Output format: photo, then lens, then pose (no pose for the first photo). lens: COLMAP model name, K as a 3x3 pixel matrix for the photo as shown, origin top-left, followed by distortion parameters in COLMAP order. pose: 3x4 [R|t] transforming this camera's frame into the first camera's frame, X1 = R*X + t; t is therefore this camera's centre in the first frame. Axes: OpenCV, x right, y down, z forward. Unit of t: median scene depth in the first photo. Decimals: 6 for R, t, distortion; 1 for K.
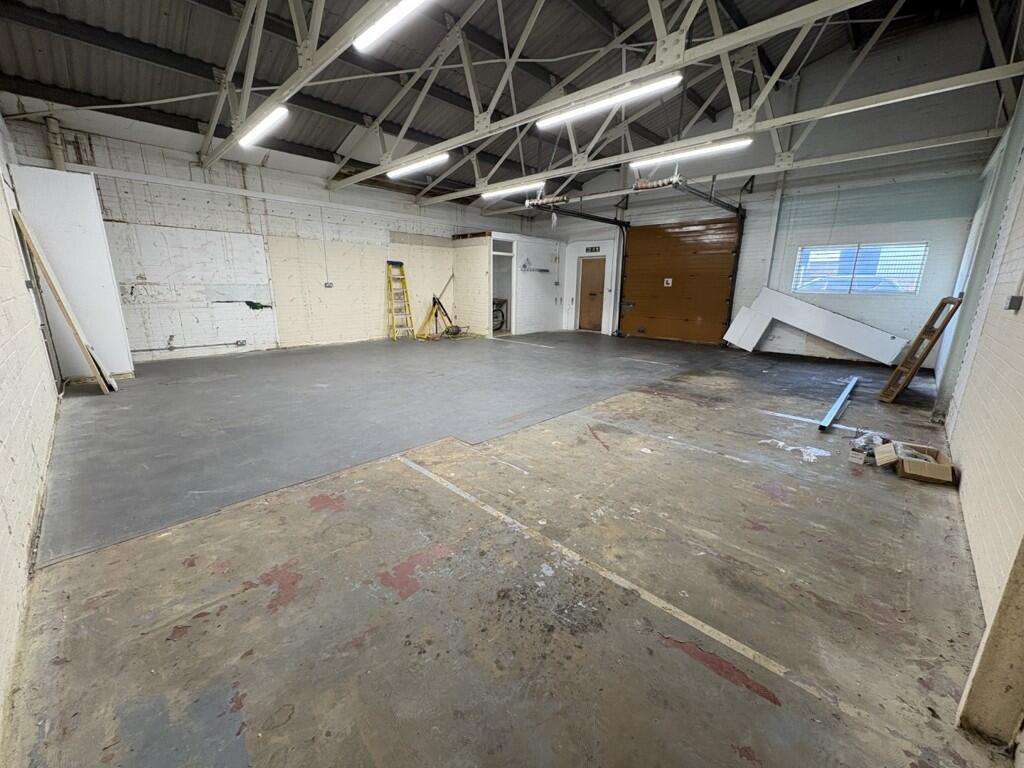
lens RADIAL K [[408.3, 0, 512.0], [0, 408.3, 384.0], [0, 0, 1]] dist [0.001127, 0.000264]
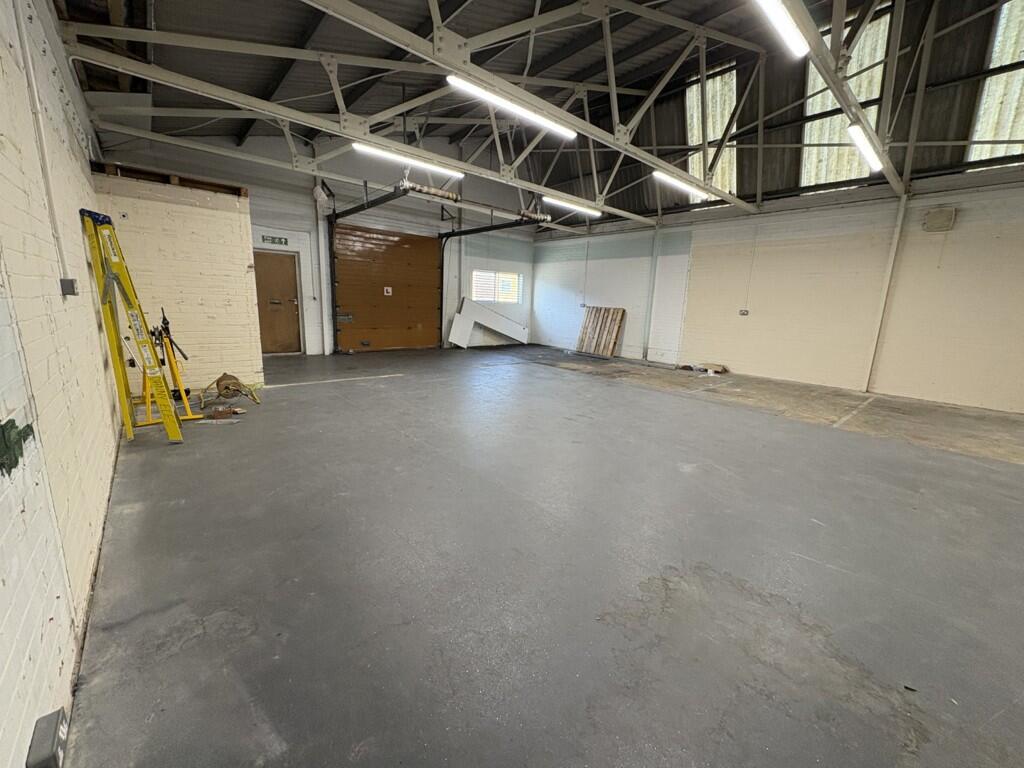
lens RADIAL K [[403.1, 0, 511.7], [0, 403.1, 388.3], [0, 0, 1]] dist [-0.000031, -0.000073]
pose [[0.077730, -0.220486, 0.972288, -0.817556], [0.197973, 0.959231, 0.201698, -0.227022], [-0.977121, 0.176809, 0.118211, 0.898205]]
